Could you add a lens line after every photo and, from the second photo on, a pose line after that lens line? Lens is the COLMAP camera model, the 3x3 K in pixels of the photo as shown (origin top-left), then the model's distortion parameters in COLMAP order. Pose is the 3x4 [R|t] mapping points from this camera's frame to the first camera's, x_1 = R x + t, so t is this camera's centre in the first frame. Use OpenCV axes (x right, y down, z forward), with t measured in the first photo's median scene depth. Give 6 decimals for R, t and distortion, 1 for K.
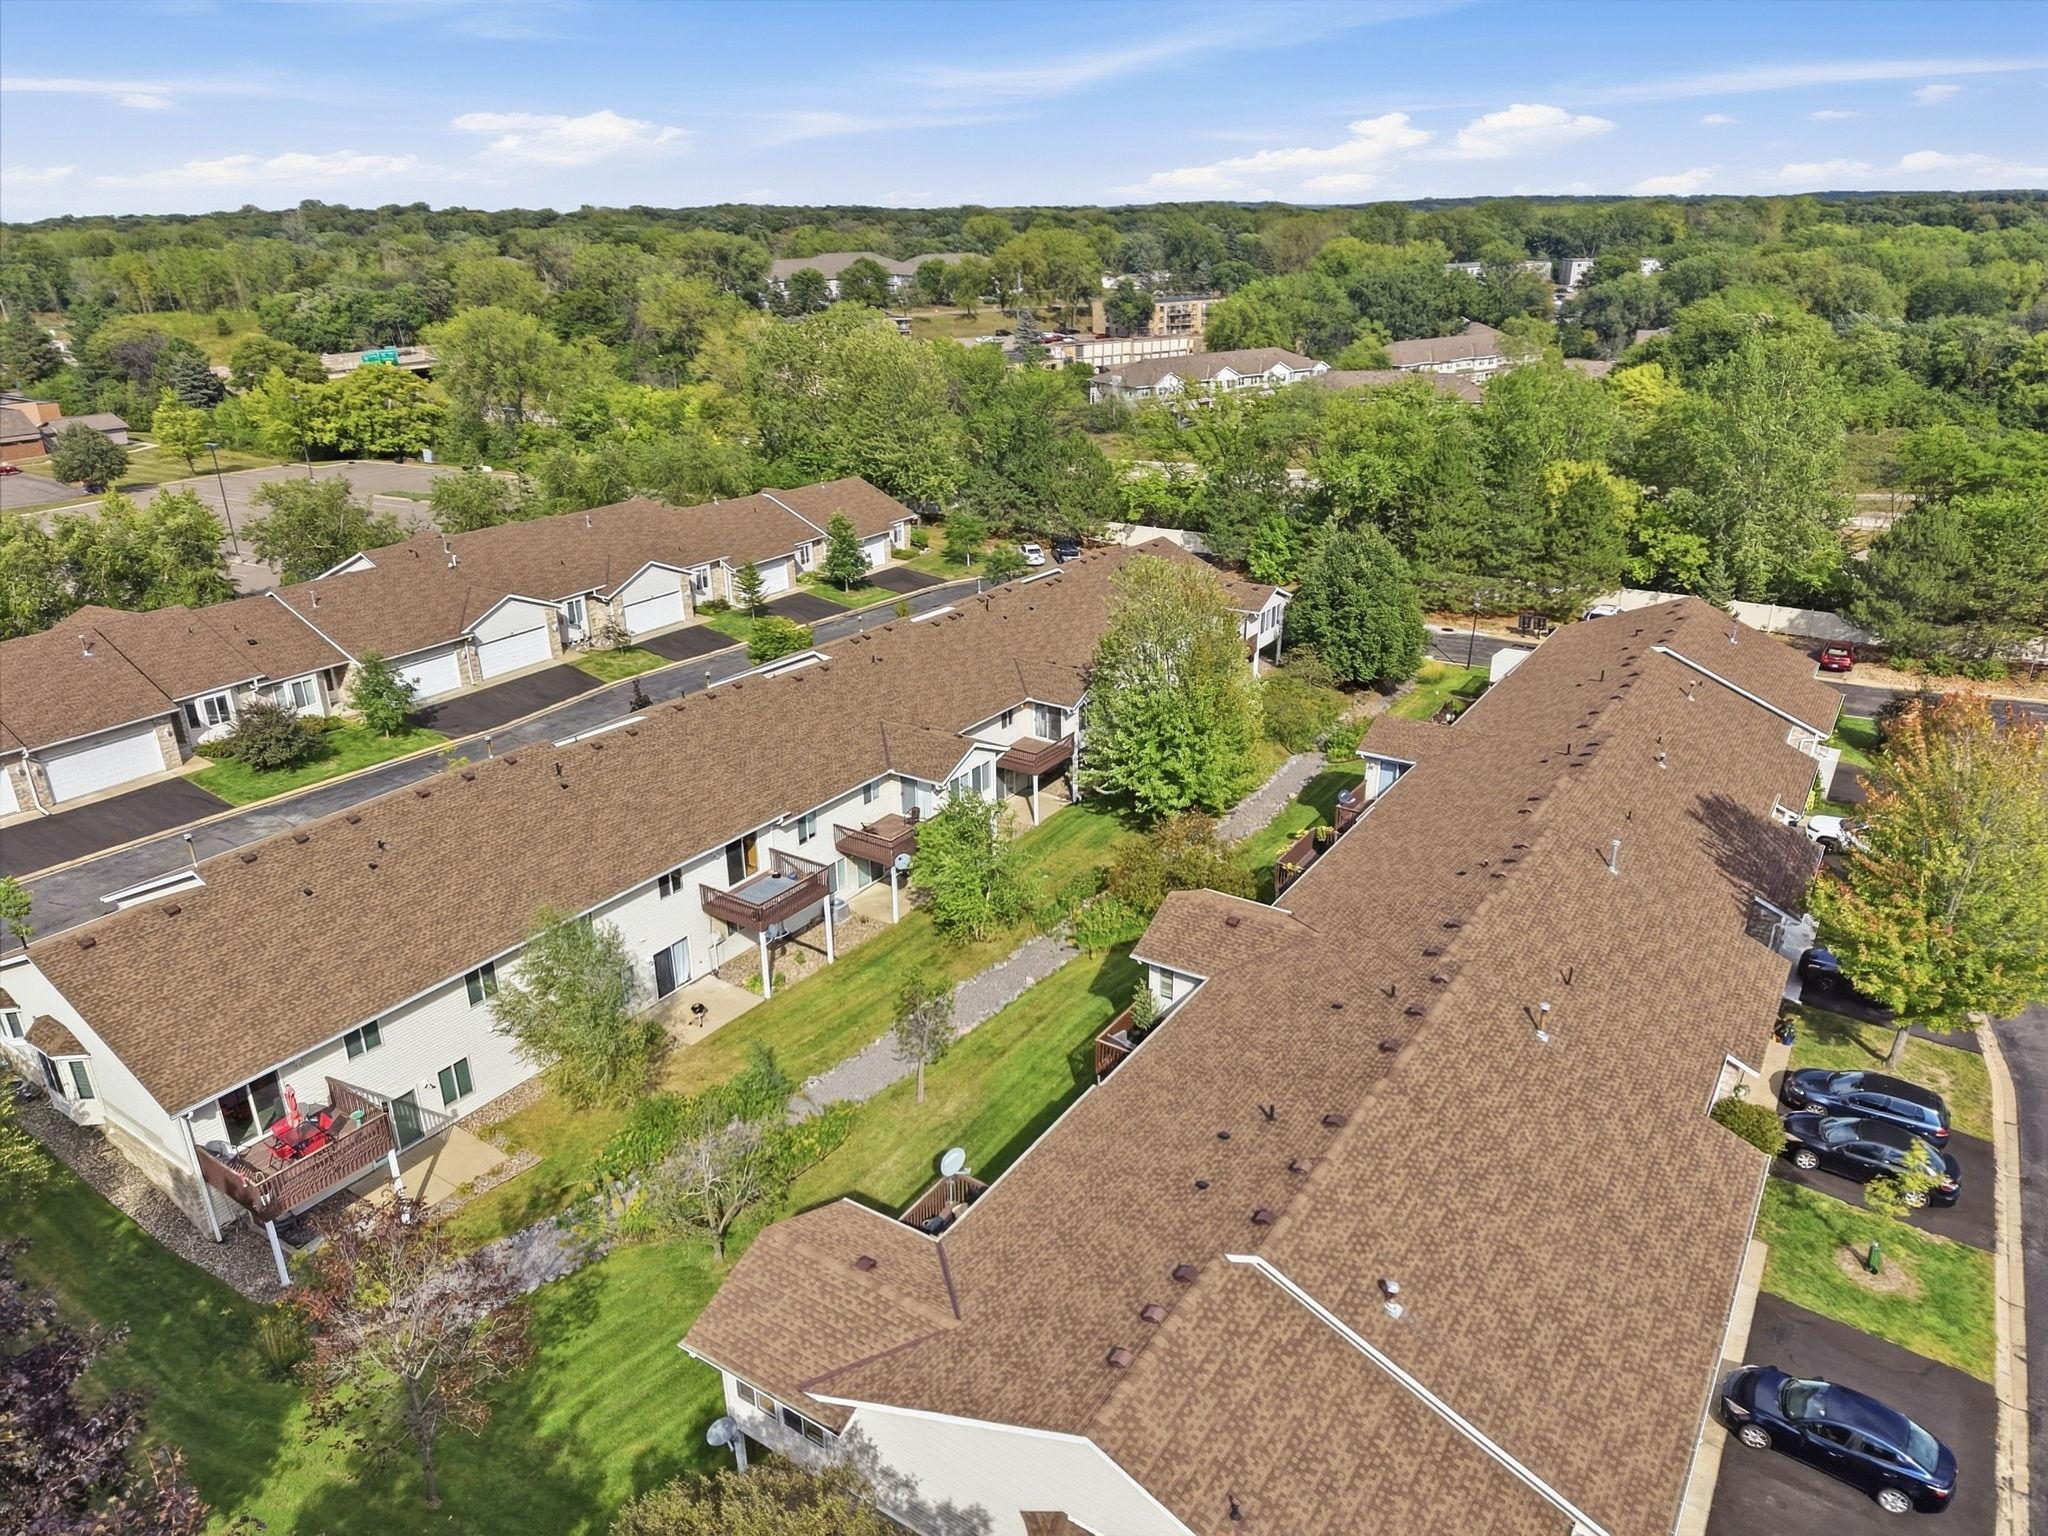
lens RADIAL K [[1366.8, 0, 1024.0], [0, 1366.8, 768.0], [0, 0, 1]] dist [0.000369, -0.000779]
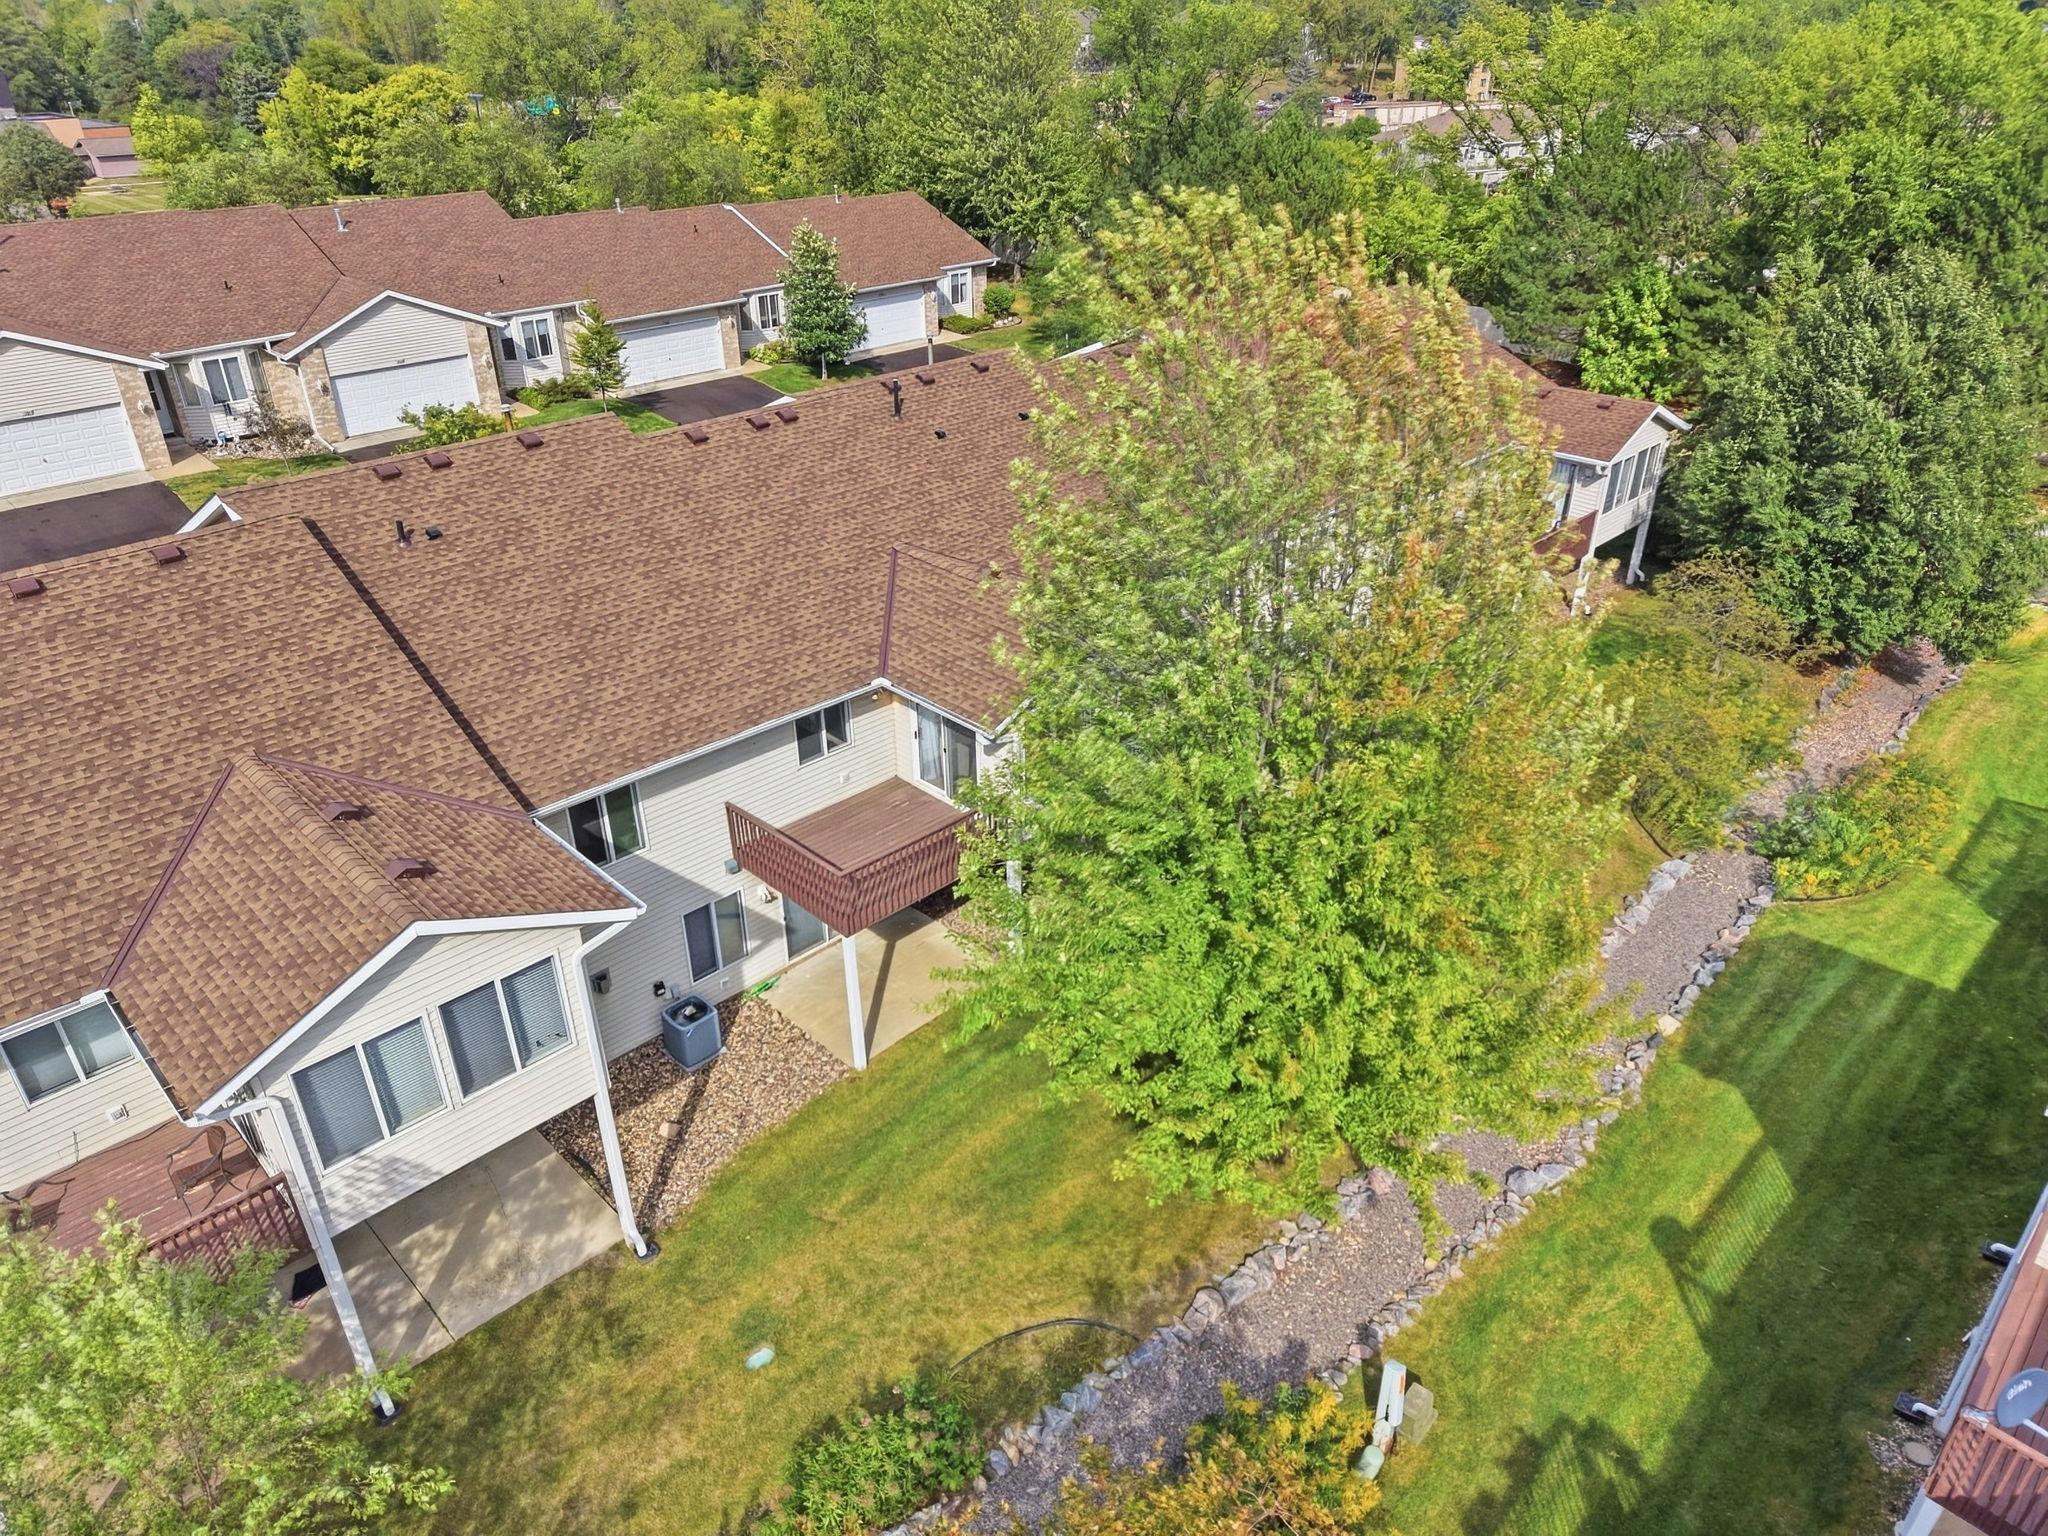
lens RADIAL K [[1366.8, 0, 1024.0], [0, 1366.8, 768.0], [0, 0, 1]] dist [0.000369, -0.000779]
pose [[0.979525, 0.099714, -0.174896, 0.076278], [-0.077479, 0.988527, 0.129659, -0.058998], [0.185819, -0.113453, 0.976012, 0.525308]]
